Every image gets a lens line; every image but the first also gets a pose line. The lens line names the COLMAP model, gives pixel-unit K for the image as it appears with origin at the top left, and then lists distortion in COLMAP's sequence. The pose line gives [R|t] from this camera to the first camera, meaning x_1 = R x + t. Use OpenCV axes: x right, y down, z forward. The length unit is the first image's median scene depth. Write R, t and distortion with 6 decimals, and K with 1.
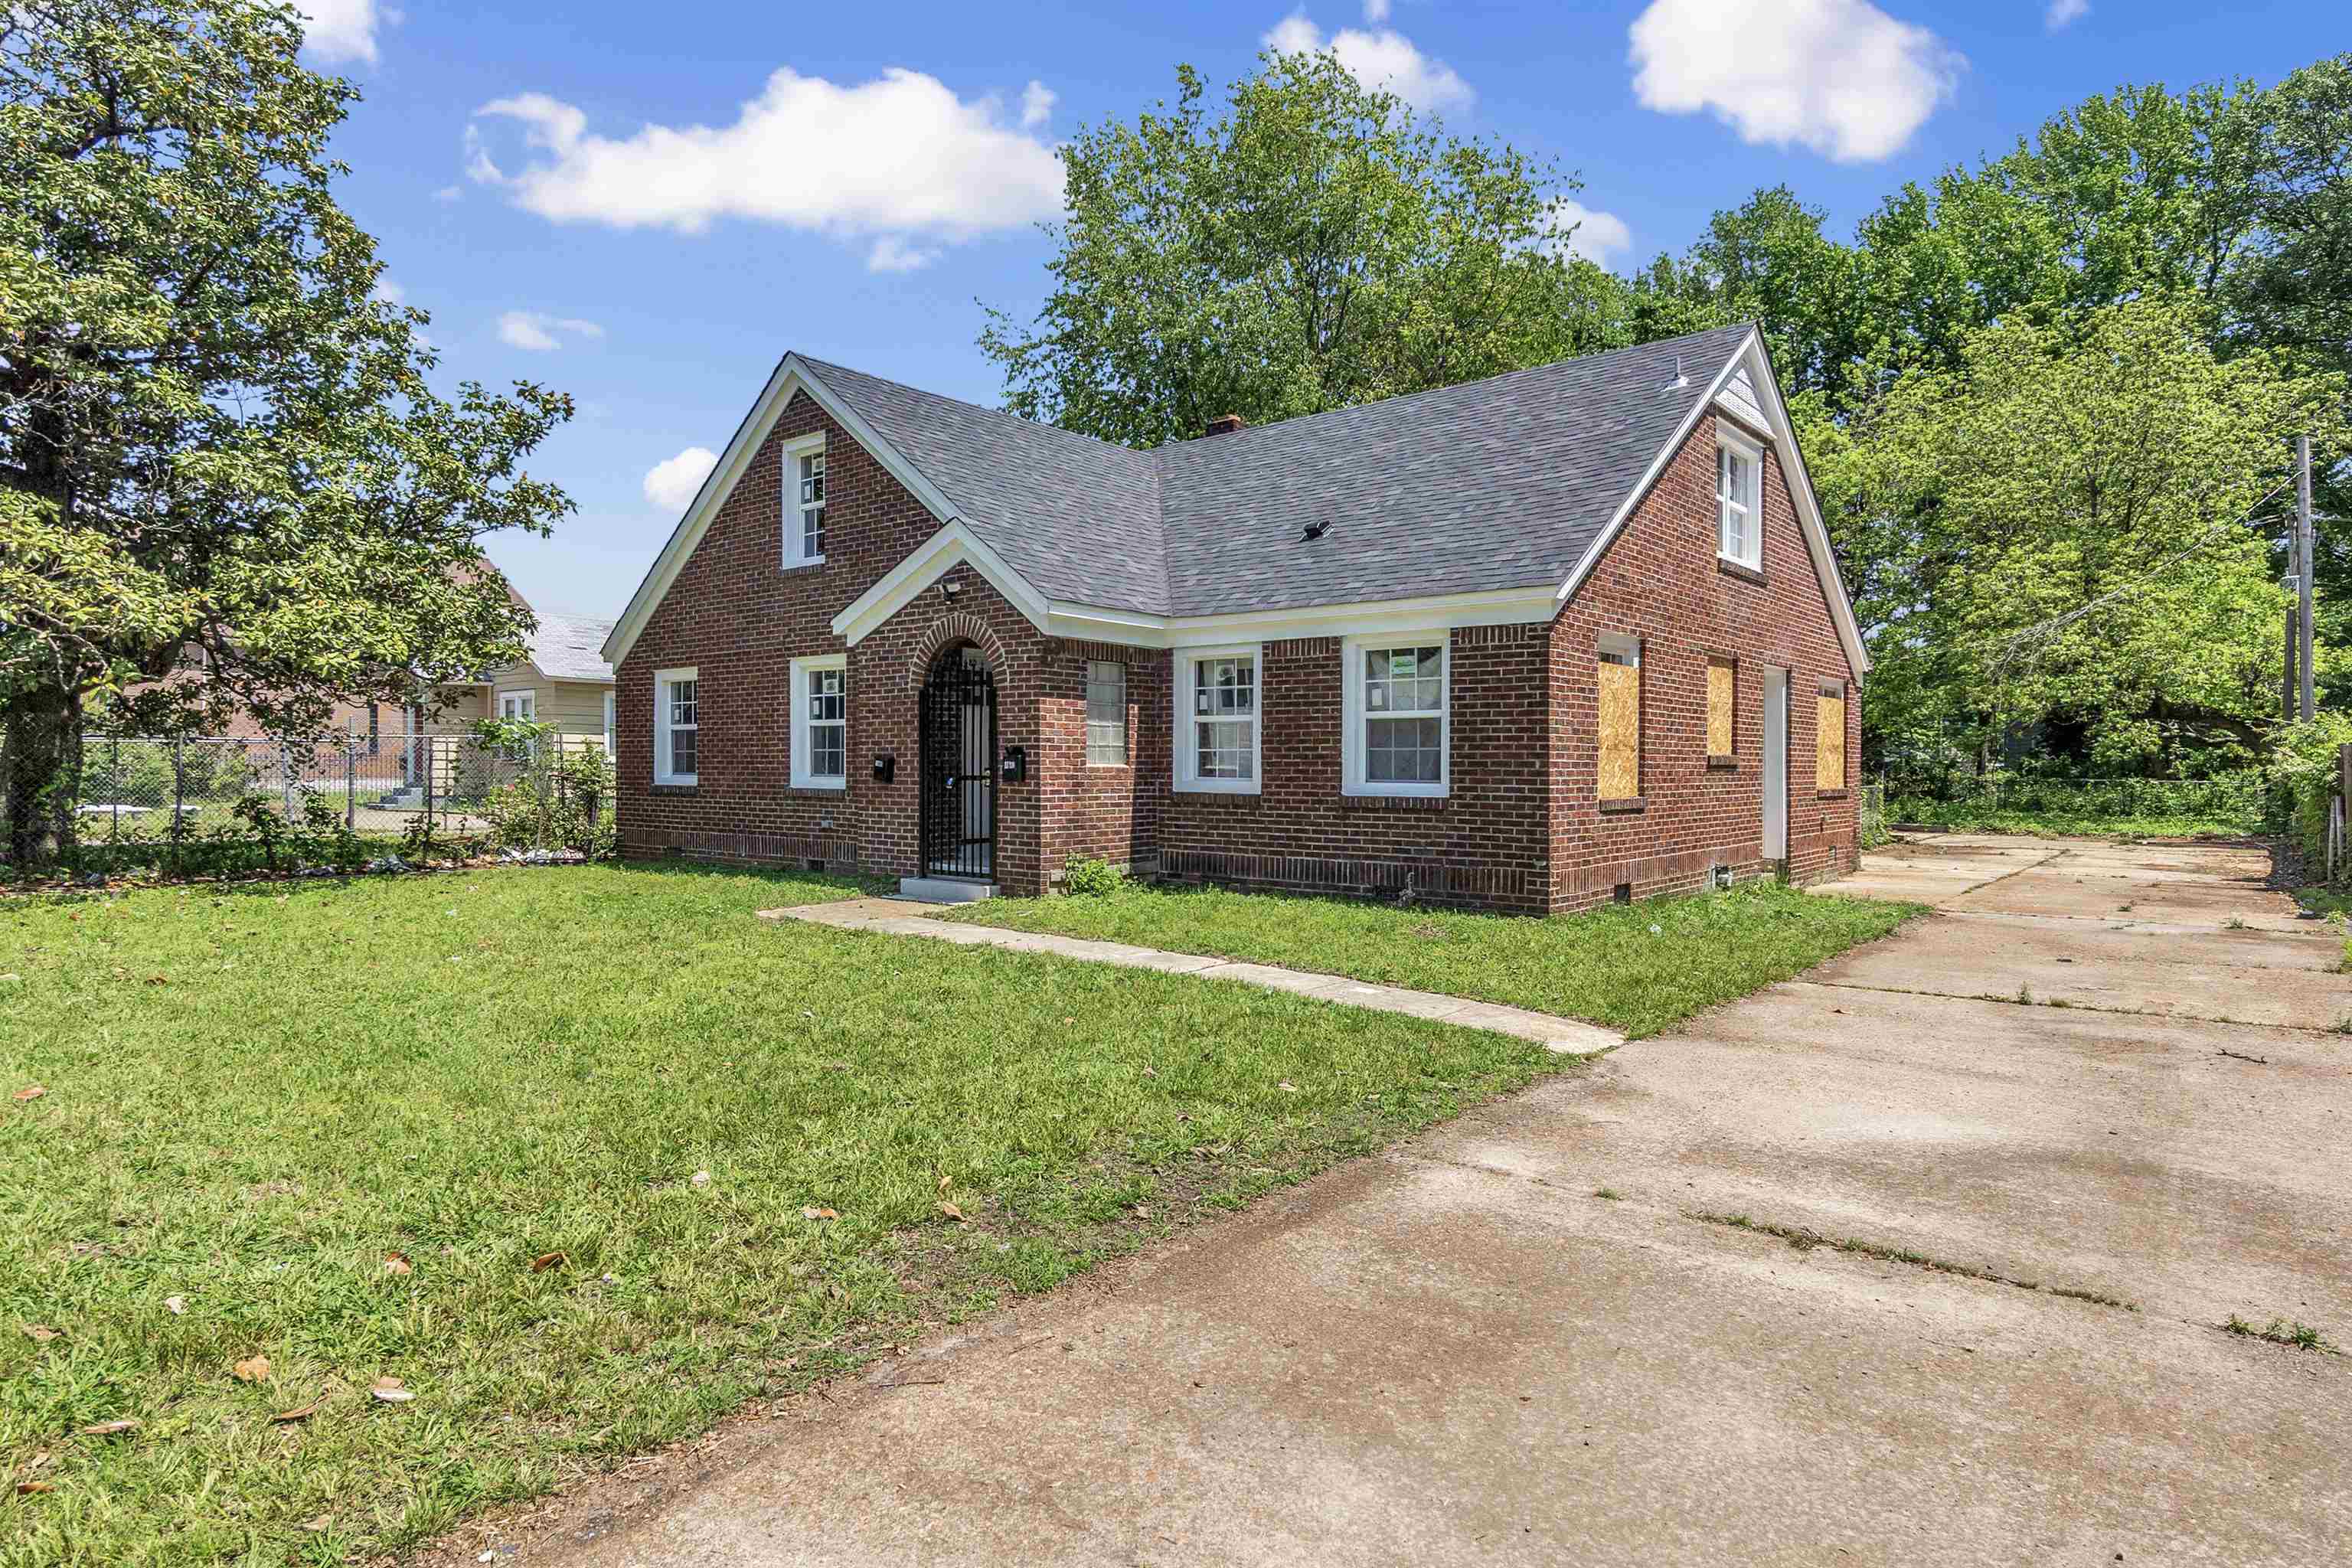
lens RADIAL K [[1241.1, 0, 1244.5], [0, 1241.1, 725.3], [0, 0, 1]] dist [-0.000276, 0.000290]
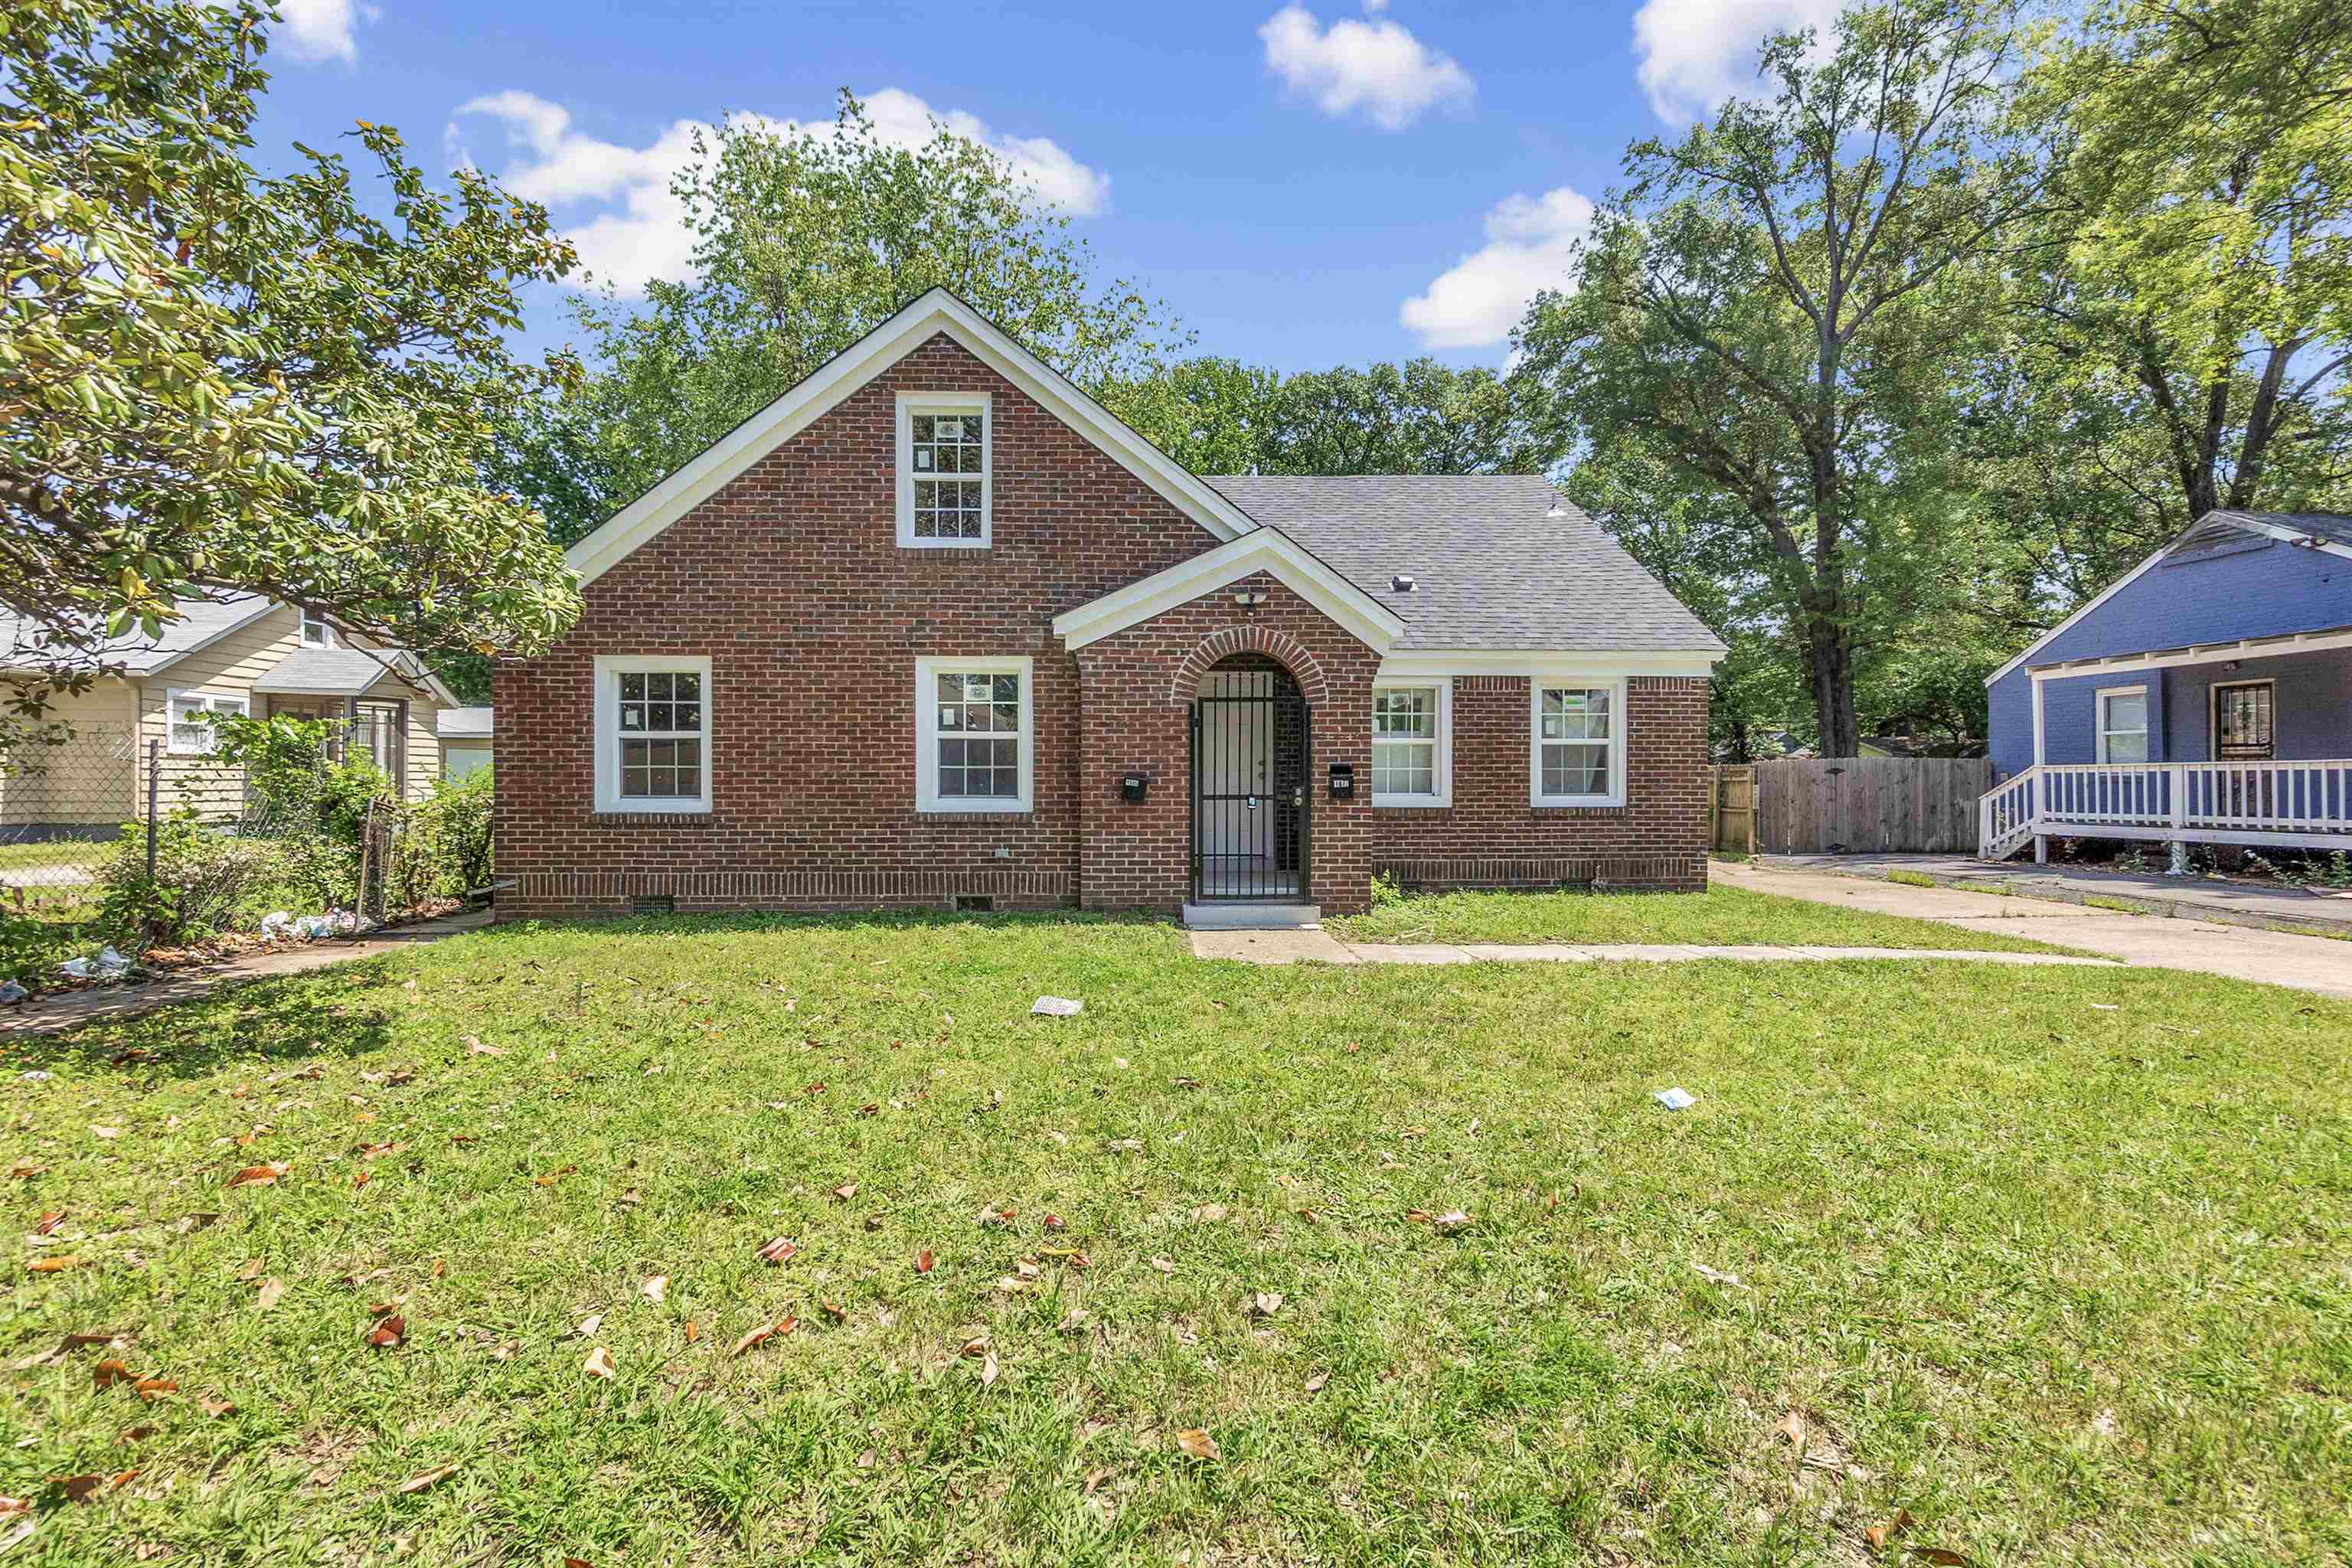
lens RADIAL K [[1019.6, 0, 1163.1], [0, 1019.6, 763.3], [0, 0, 1]] dist [-0.010486, 0.002514]
pose [[0.764299, 0.007208, 0.644822, -0.778625], [-0.016239, 0.999836, 0.008072, 0.010852], [-0.644658, -0.016641, 0.764290, 0.430397]]
